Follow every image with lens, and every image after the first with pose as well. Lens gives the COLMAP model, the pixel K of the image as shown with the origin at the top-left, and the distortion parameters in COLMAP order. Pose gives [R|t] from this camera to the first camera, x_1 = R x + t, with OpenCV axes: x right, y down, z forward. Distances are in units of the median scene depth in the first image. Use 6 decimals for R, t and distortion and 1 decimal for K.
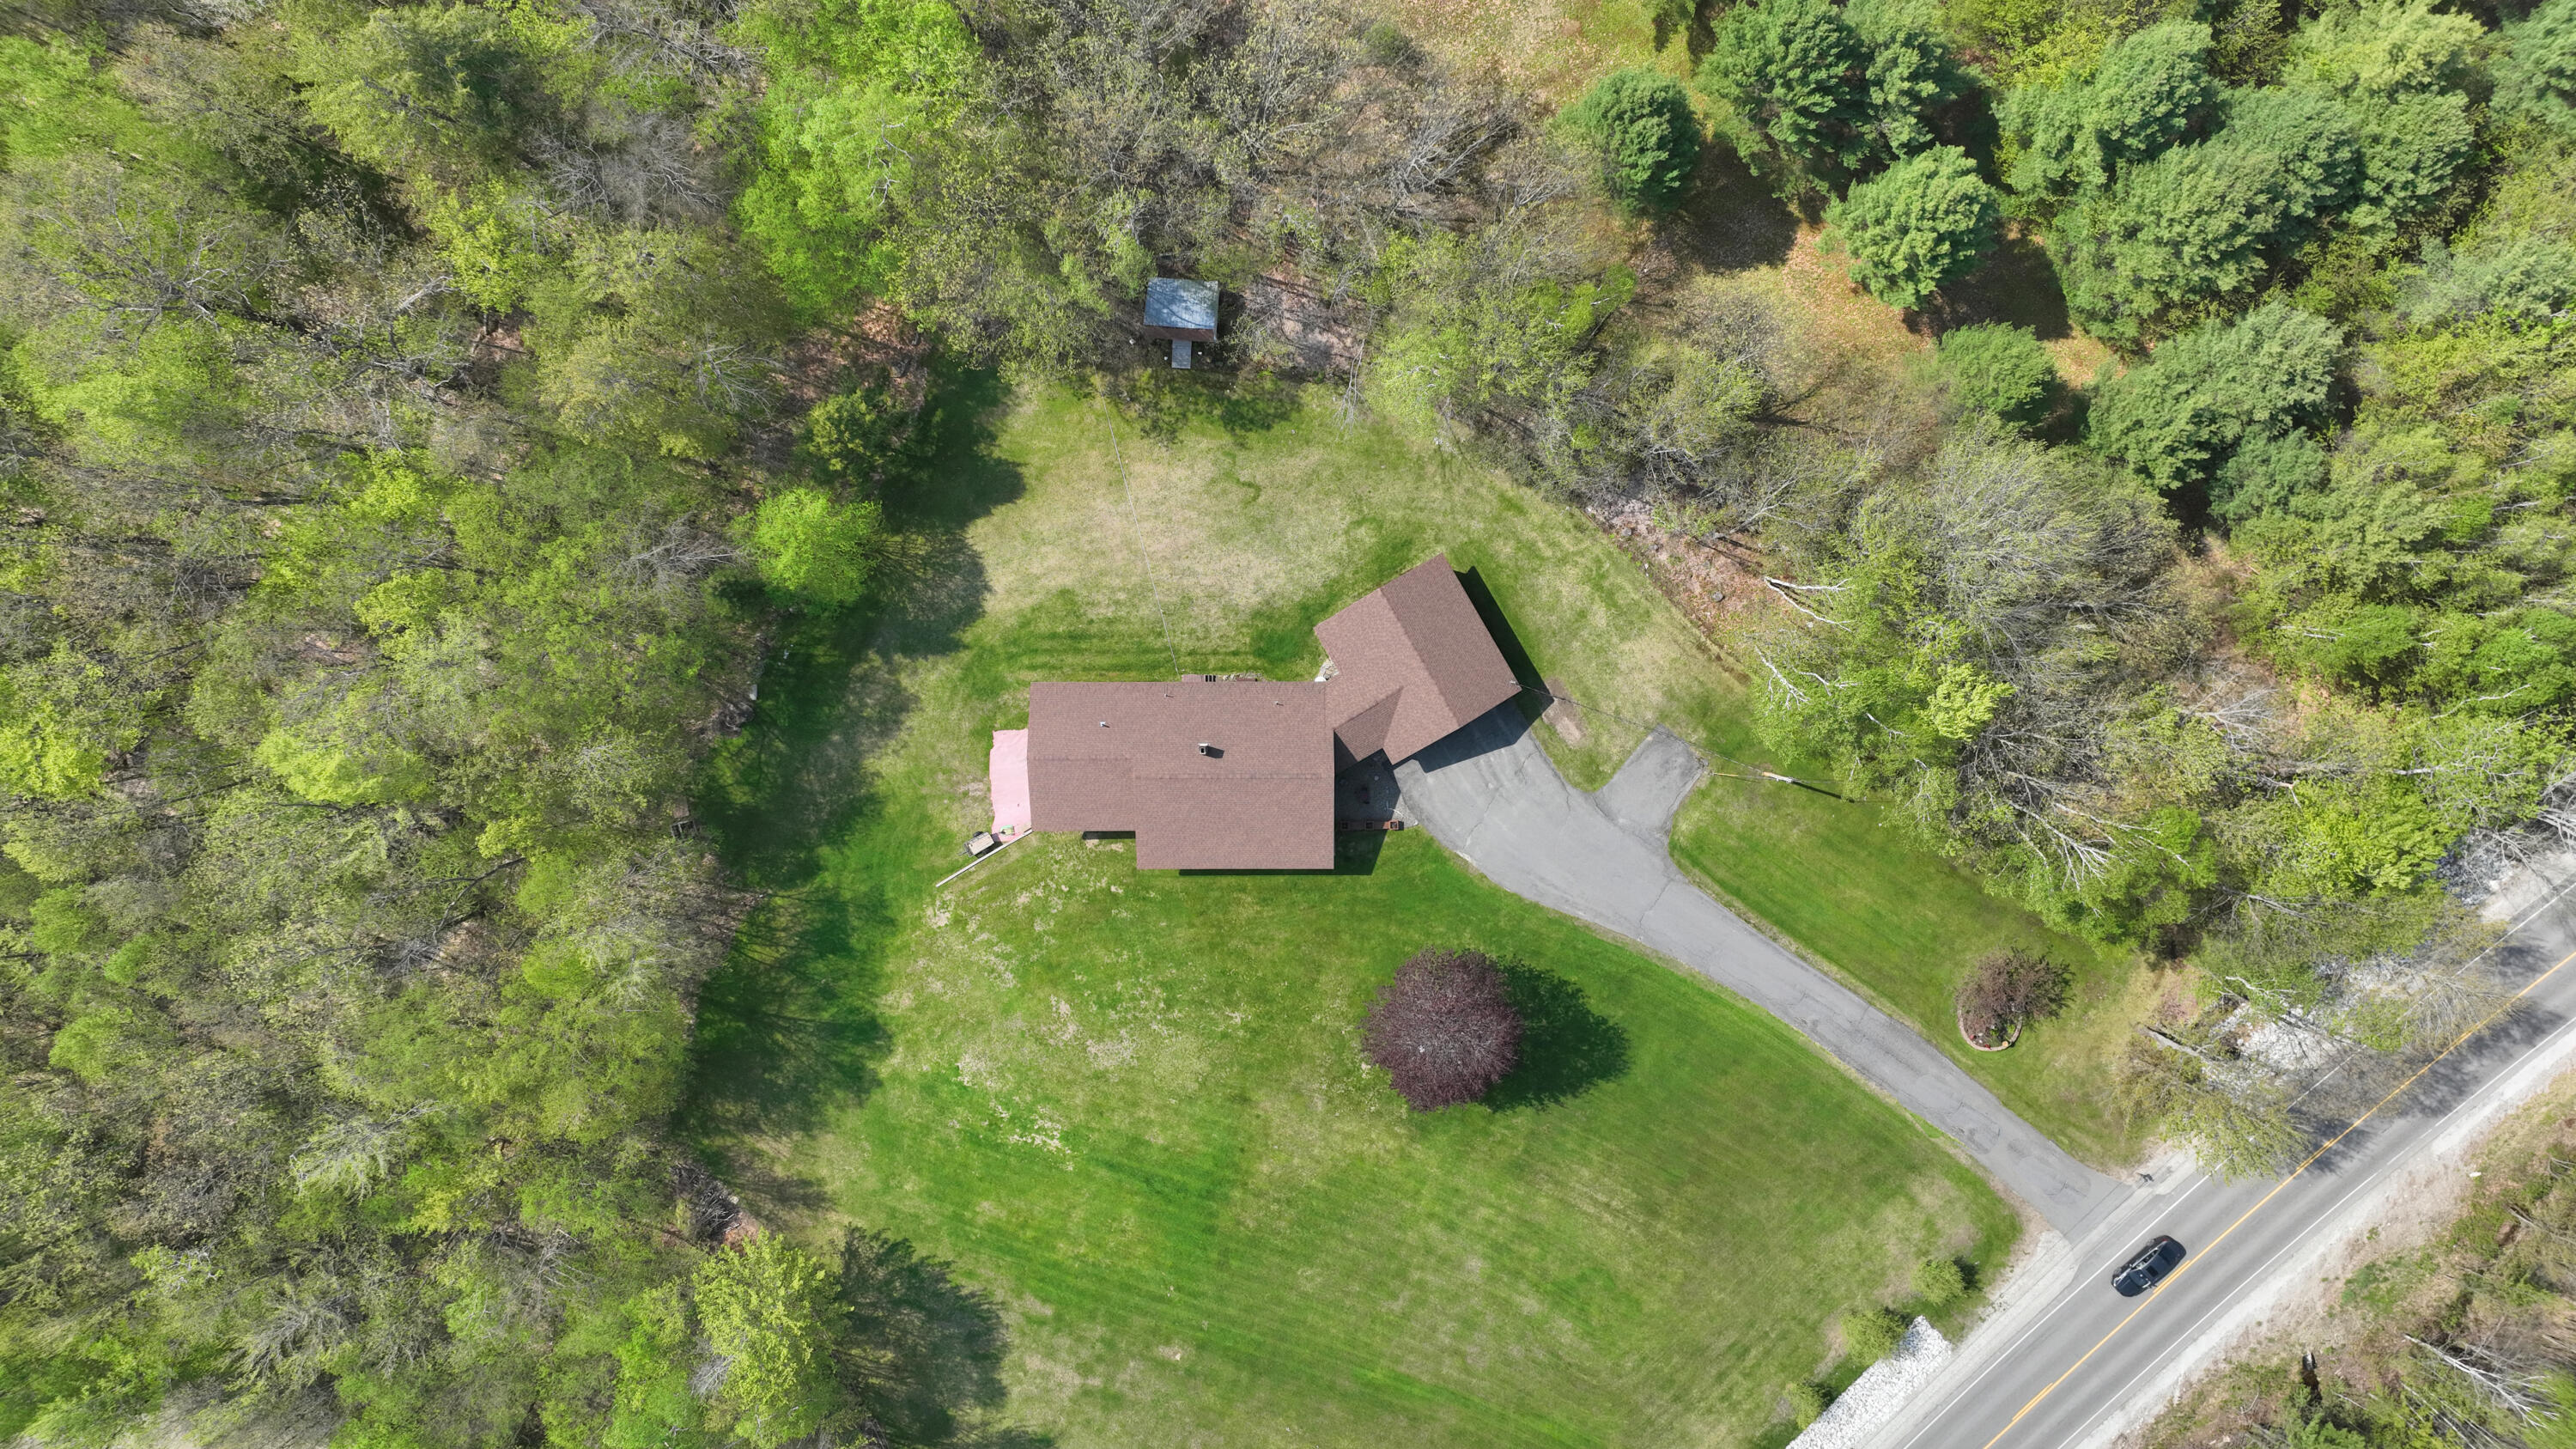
lens RADIAL K [[1814.5, 0, 1280.4], [0, 1814.5, 725.1], [0, 0, 1]] dist [-0.001983, 0.017695]
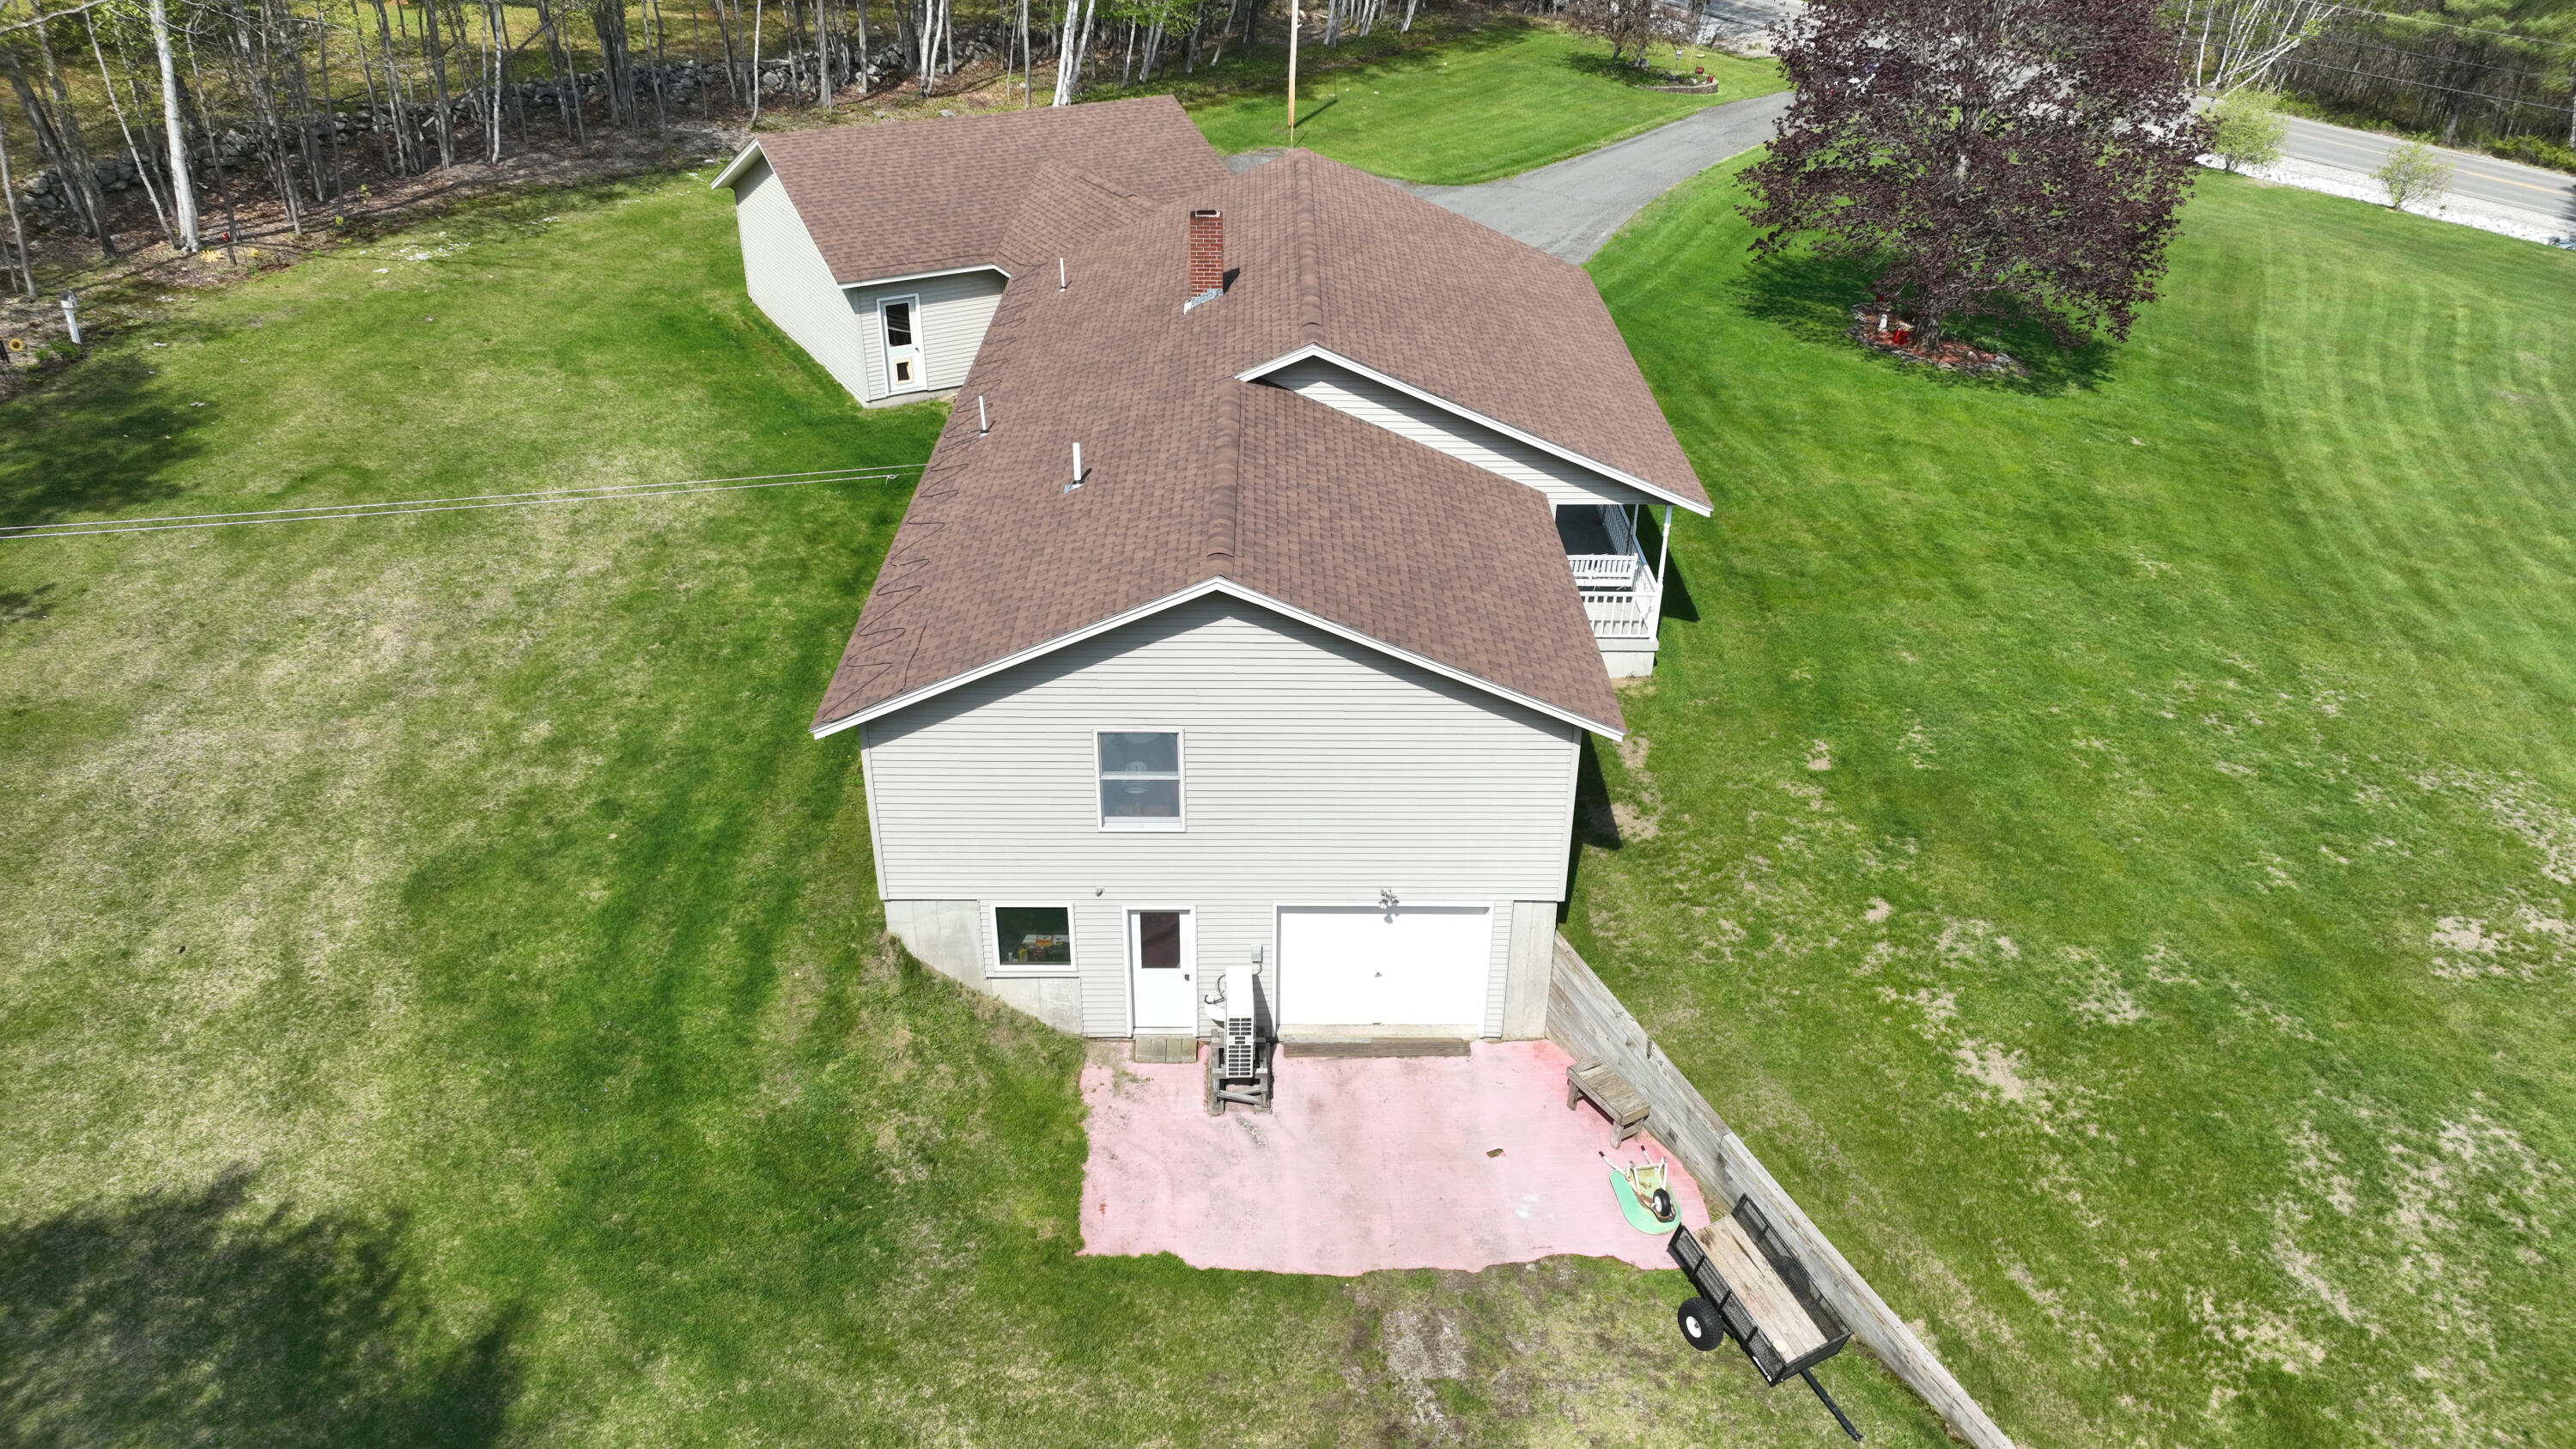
lens RADIAL K [[1814.5, 0, 1293.2], [0, 1814.5, 722.2], [0, 0, 1]] dist [-0.001983, 0.017695]
pose [[-0.007747, -0.488100, 0.872753, -0.288881], [0.999937, -0.010910, 0.002775, 0.023967], [0.008167, 0.872720, 0.488153, 0.888992]]
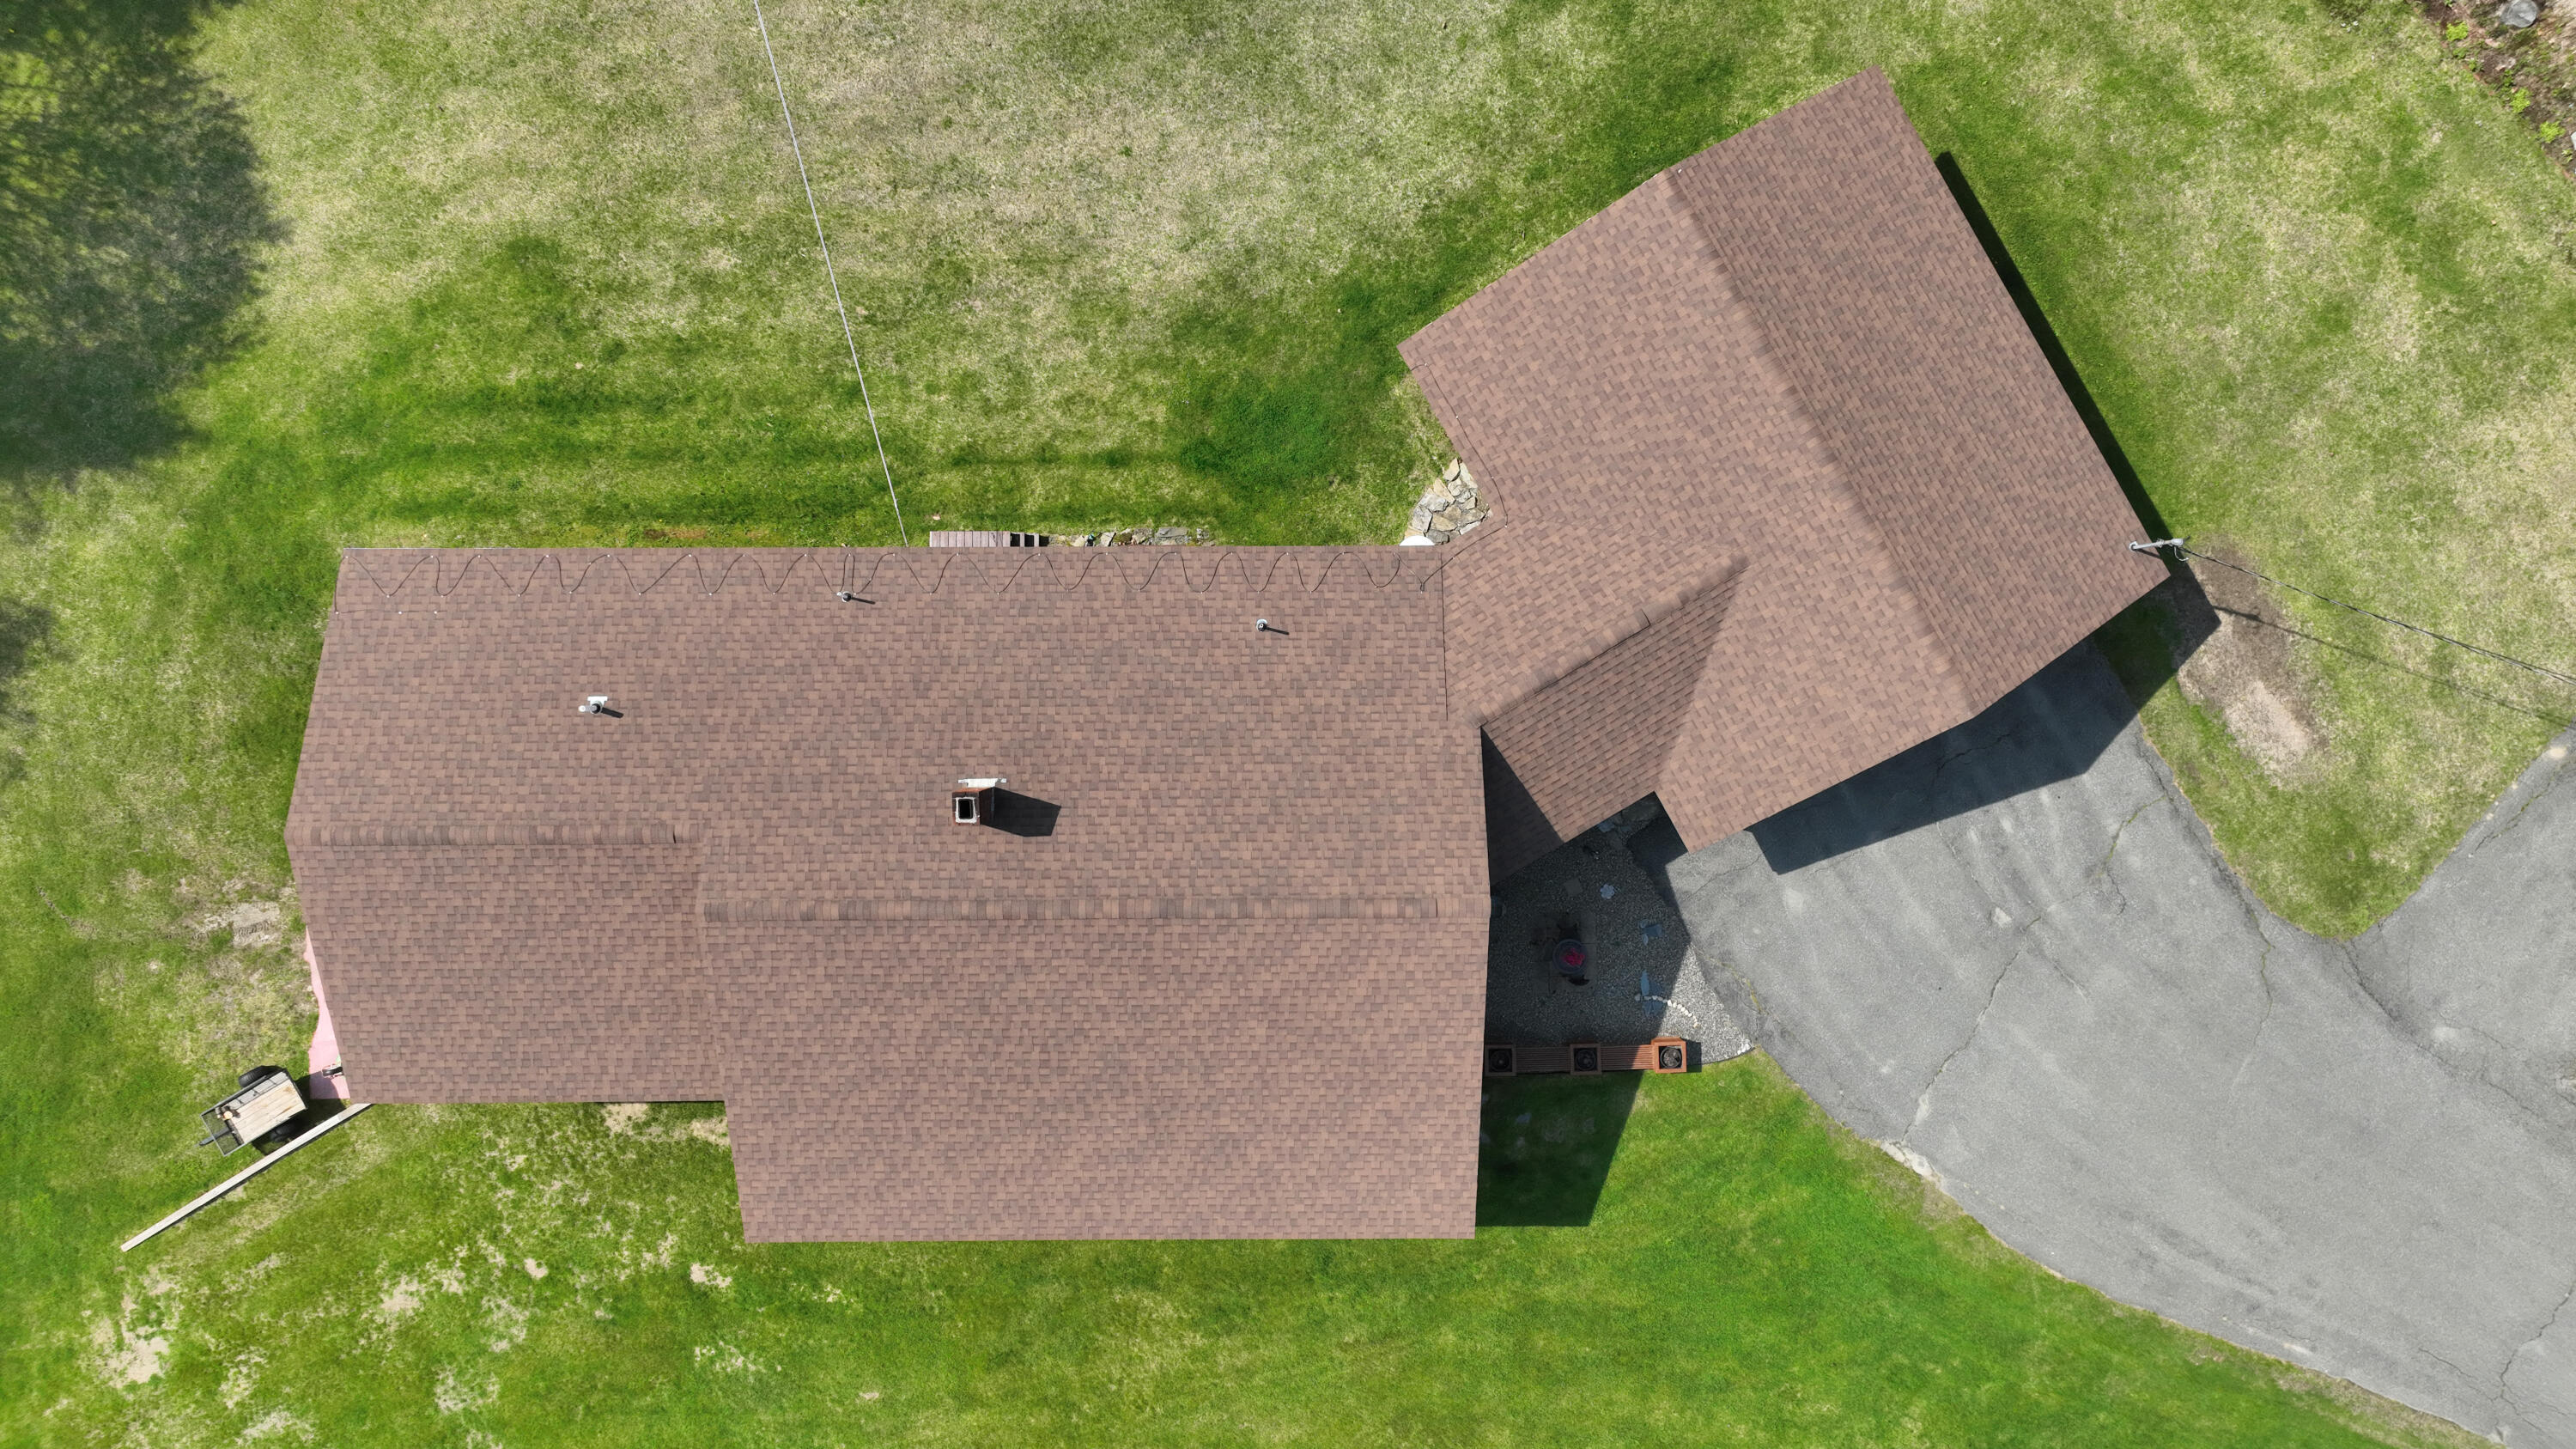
lens RADIAL K [[1814.5, 0, 1281.5], [0, 1814.5, 723.8], [0, 0, 1]] dist [-0.001983, 0.017695]
pose [[0.999823, -0.001114, 0.018776, -0.004258], [0.001130, 0.999999, -0.000851, 0.002693], [-0.018775, 0.000872, 0.999823, 0.711665]]
